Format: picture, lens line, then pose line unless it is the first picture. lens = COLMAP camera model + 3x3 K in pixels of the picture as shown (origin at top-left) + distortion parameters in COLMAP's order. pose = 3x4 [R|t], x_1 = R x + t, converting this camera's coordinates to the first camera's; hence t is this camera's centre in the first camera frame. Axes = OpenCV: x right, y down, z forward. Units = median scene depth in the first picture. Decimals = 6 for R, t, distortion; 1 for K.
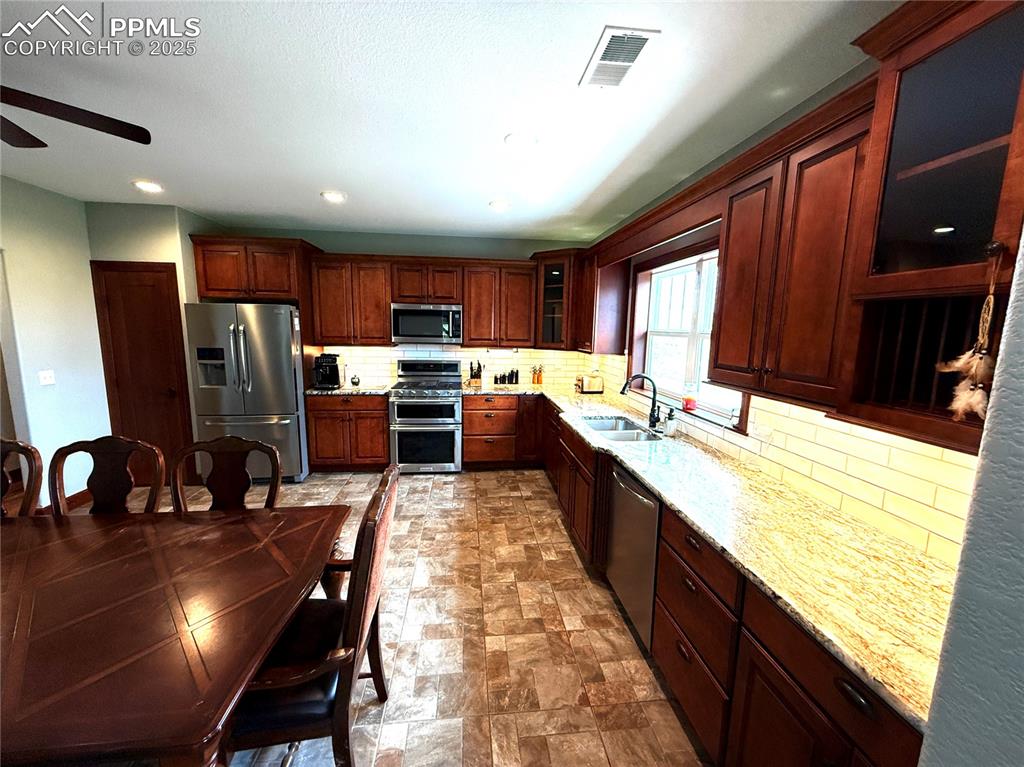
lens RADIAL K [[406.3, 0, 509.3], [0, 406.3, 386.6], [0, 0, 1]] dist [0.000889, -0.000525]
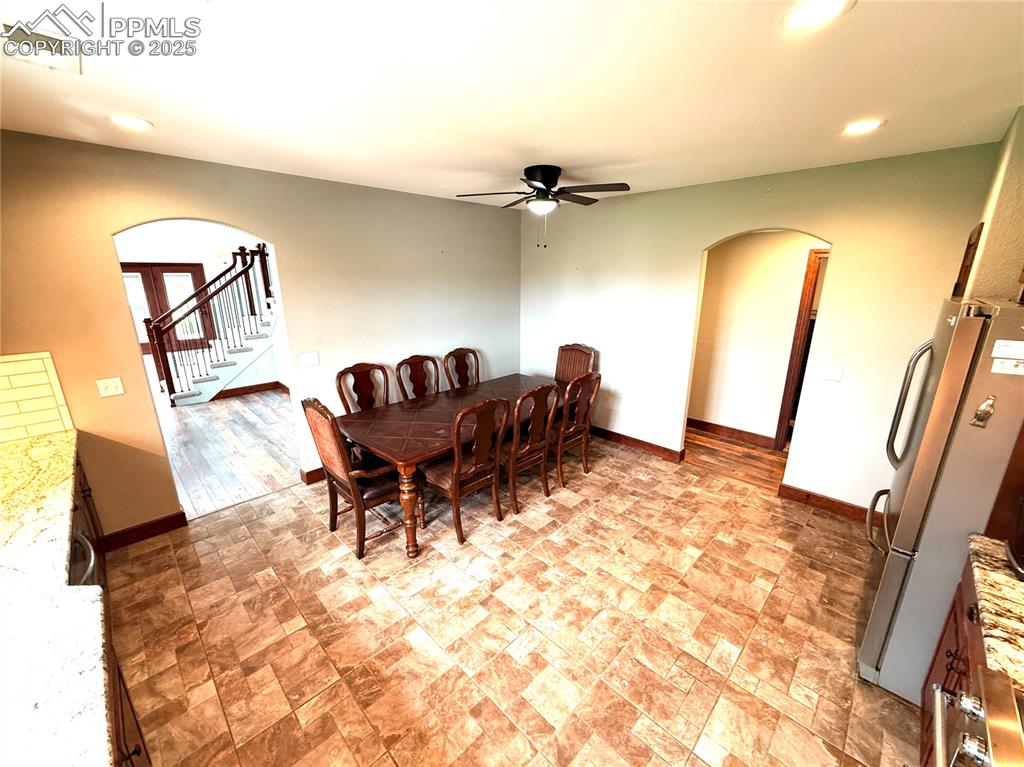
lens RADIAL K [[406.3, 0, 509.8], [0, 406.3, 384.1], [0, 0, 1]] dist [0.000889, -0.000525]
pose [[-0.775669, 0.149128, -0.613268, 0.047181], [-0.108505, 0.925708, 0.362342, -0.218643], [0.621743, 0.347601, -0.701862, 1.001358]]
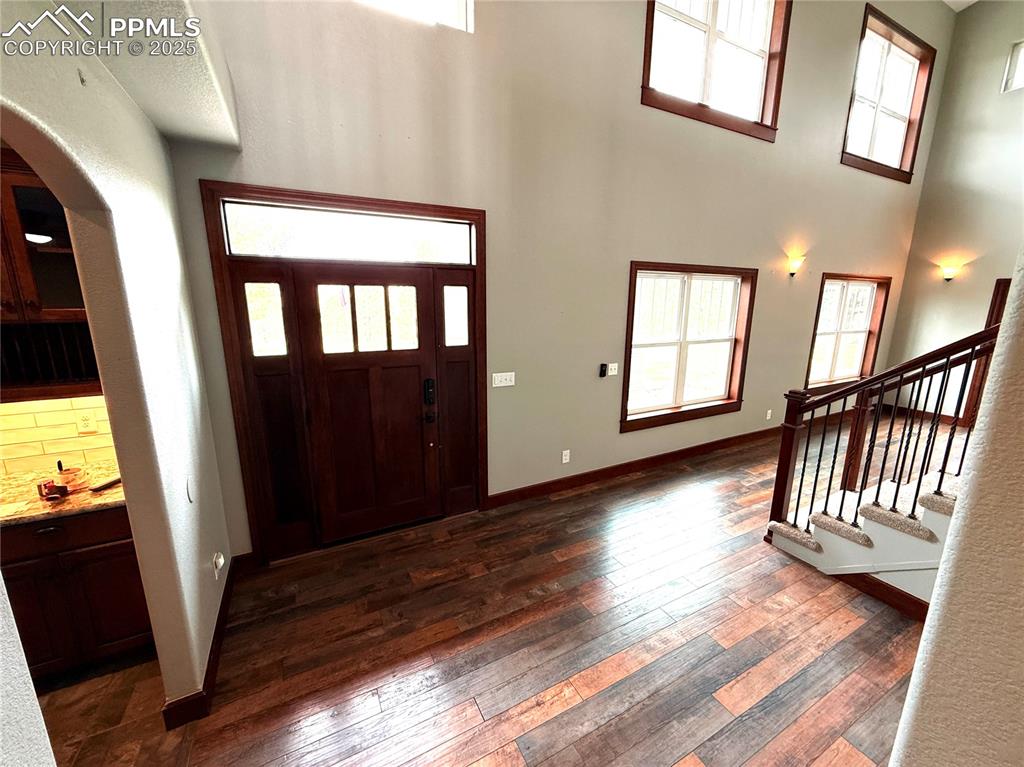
lens RADIAL K [[406.3, 0, 516.5], [0, 406.3, 384.0], [0, 0, 1]] dist [0.000889, -0.000525]
pose [[-0.380048, -0.212394, 0.900251, -0.363799], [0.124468, 0.952684, 0.277310, -0.043109], [-0.916554, 0.217444, -0.335630, -0.139958]]
